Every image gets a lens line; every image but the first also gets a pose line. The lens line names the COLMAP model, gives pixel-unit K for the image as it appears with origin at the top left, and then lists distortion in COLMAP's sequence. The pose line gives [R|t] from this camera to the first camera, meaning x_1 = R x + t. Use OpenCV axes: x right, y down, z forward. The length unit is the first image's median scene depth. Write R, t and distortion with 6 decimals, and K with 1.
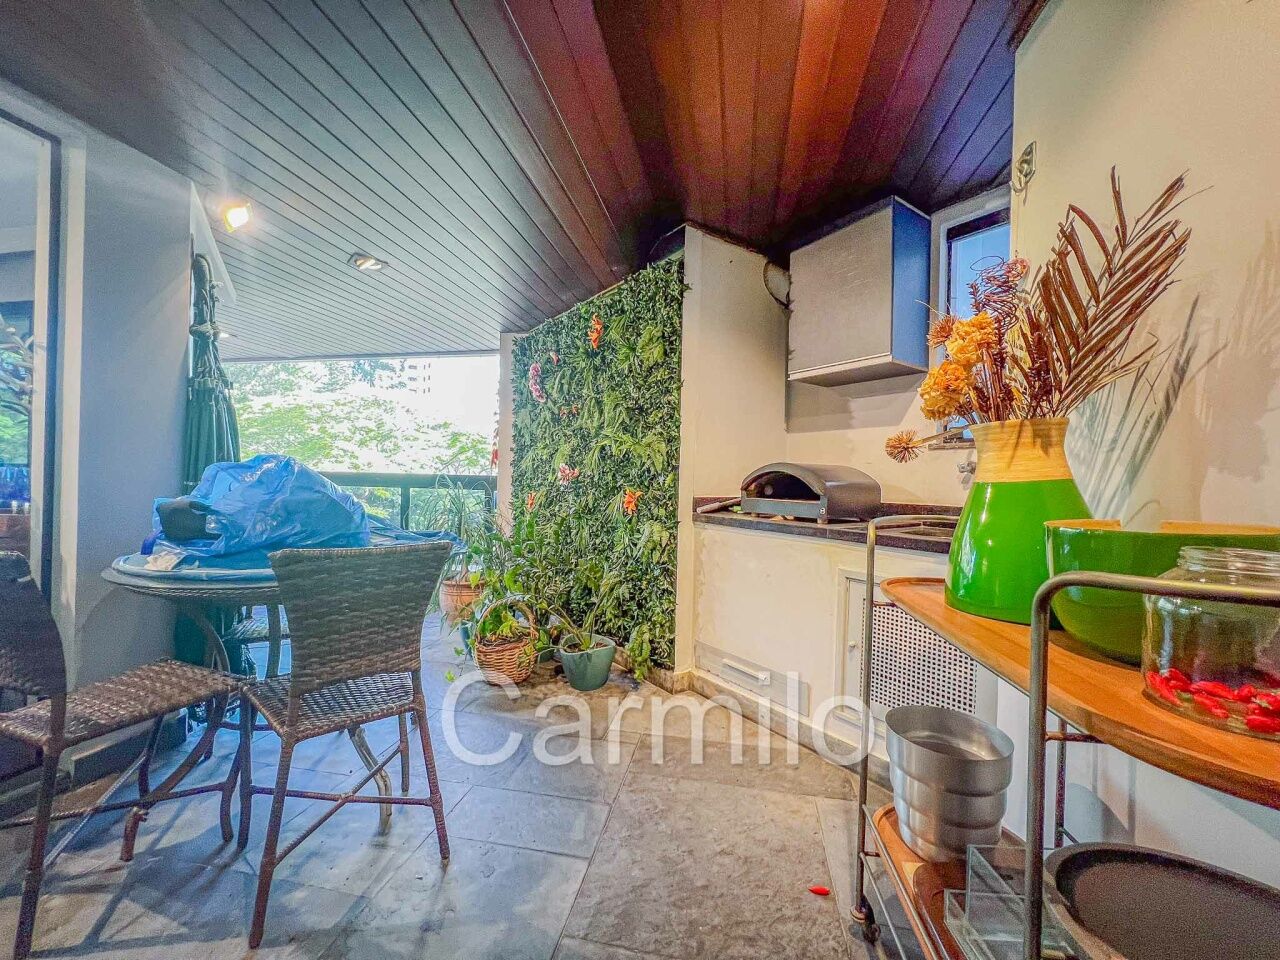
lens RADIAL K [[511.0, 0, 640.0], [0, 511.0, 480.0], [0, 0, 1]] dist [-0.001989, -0.000036]
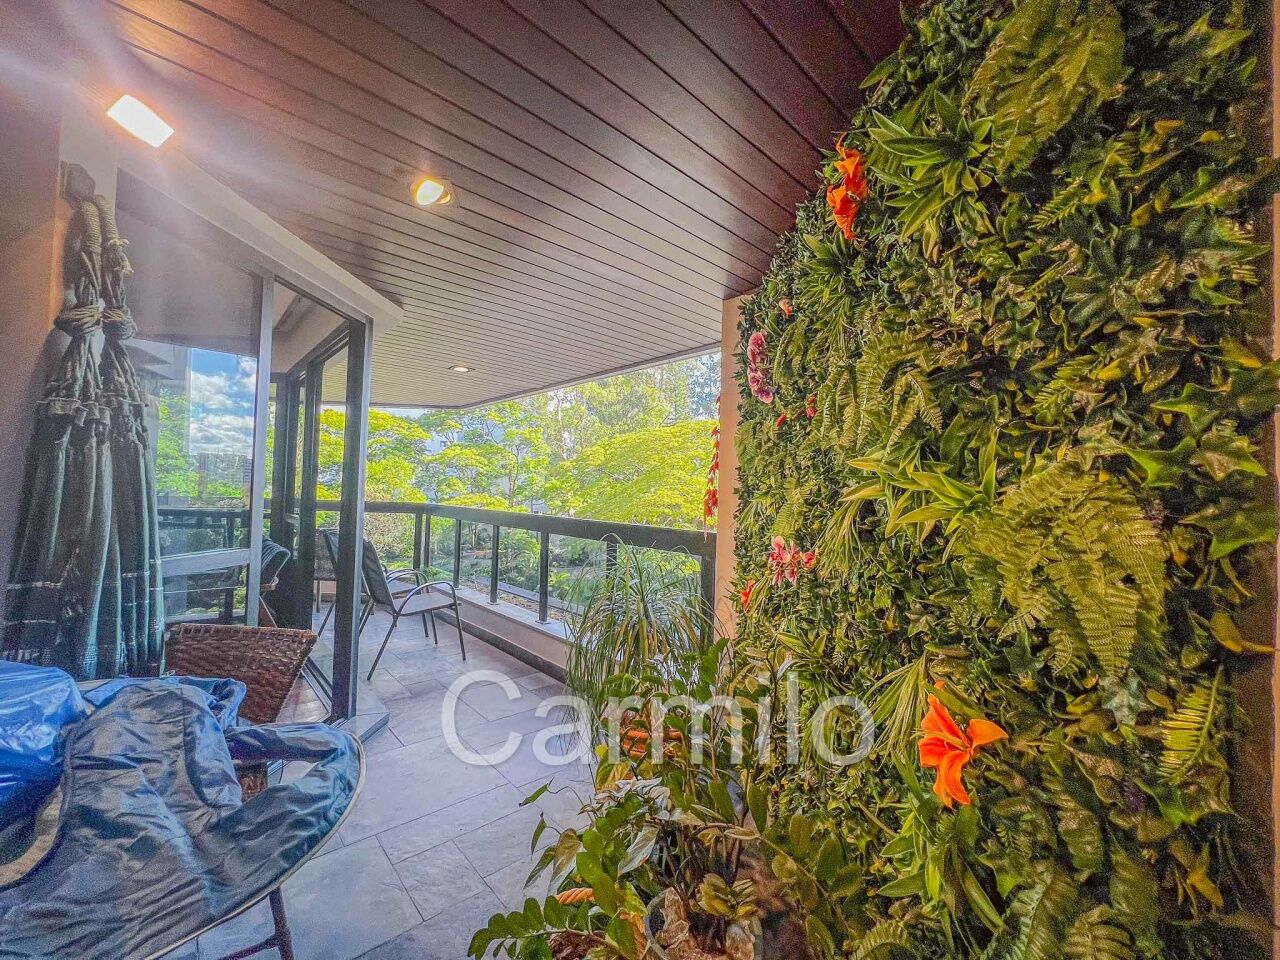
lens RADIAL K [[497.3, 0, 645.3], [0, 497.3, 480.2], [0, 0, 1]] dist [-0.001196, -0.000155]
pose [[0.802038, -0.010703, -0.597178, 0.009109], [-0.015361, 0.999139, -0.038538, -0.071867], [0.597076, 0.040082, 0.801183, 0.708768]]
